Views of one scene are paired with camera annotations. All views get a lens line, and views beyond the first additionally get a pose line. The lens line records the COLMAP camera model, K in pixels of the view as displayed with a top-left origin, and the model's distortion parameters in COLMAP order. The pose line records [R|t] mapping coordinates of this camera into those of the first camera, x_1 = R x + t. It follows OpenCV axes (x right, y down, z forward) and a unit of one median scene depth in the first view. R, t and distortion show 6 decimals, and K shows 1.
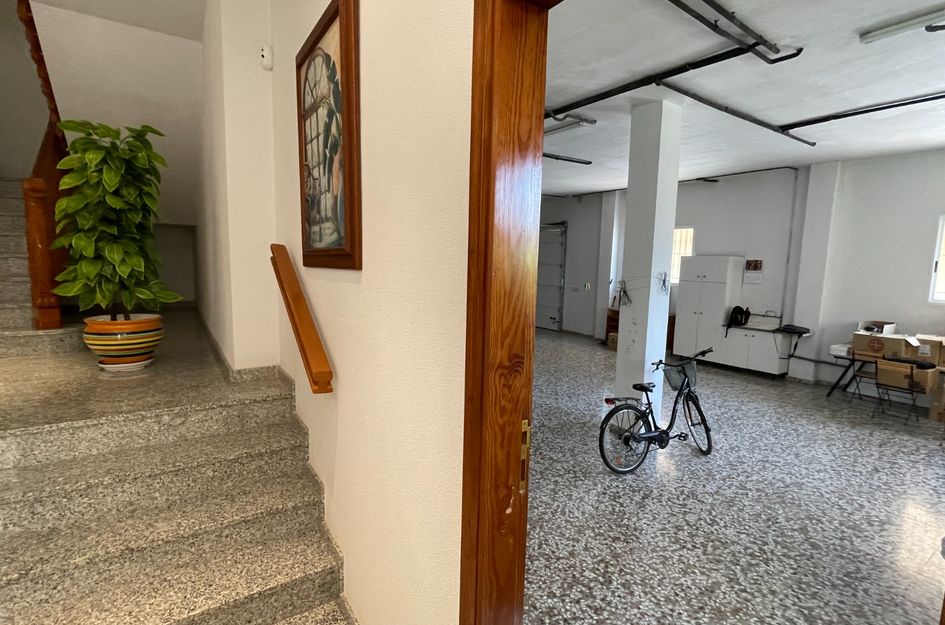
lens RADIAL K [[457.2, 0, 466.9], [0, 457.2, 312.4], [0, 0, 1]] dist [-0.012992, 0.006980]
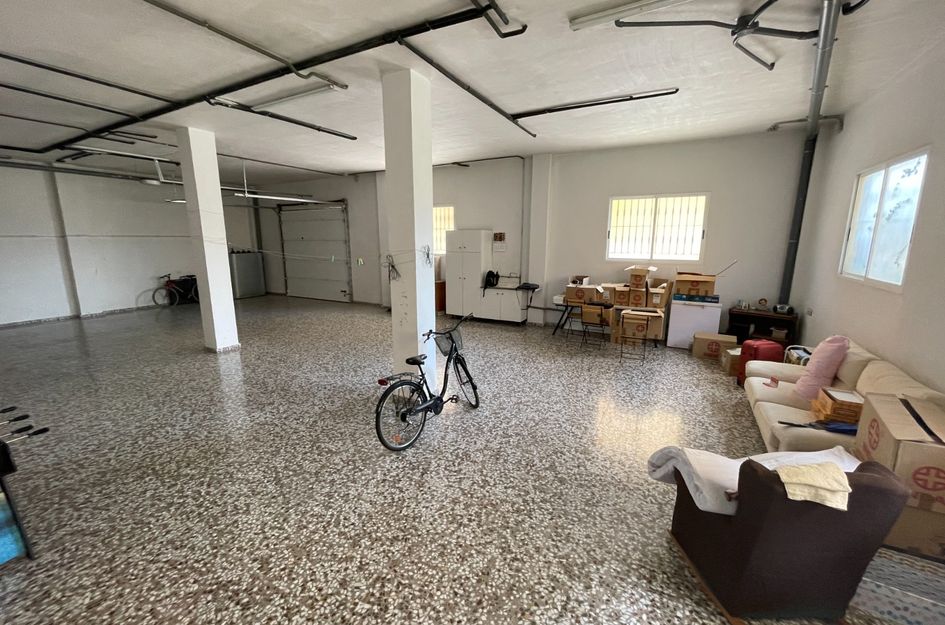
lens RADIAL K [[381.4, 0, 470.2], [0, 381.4, 311.4], [0, 0, 1]] dist [0.003736, -0.000820]
pose [[0.883586, -0.111750, 0.454738, 0.052913], [0.074707, 0.992309, 0.098695, -0.008900], [-0.462270, -0.053234, 0.885140, 0.087039]]
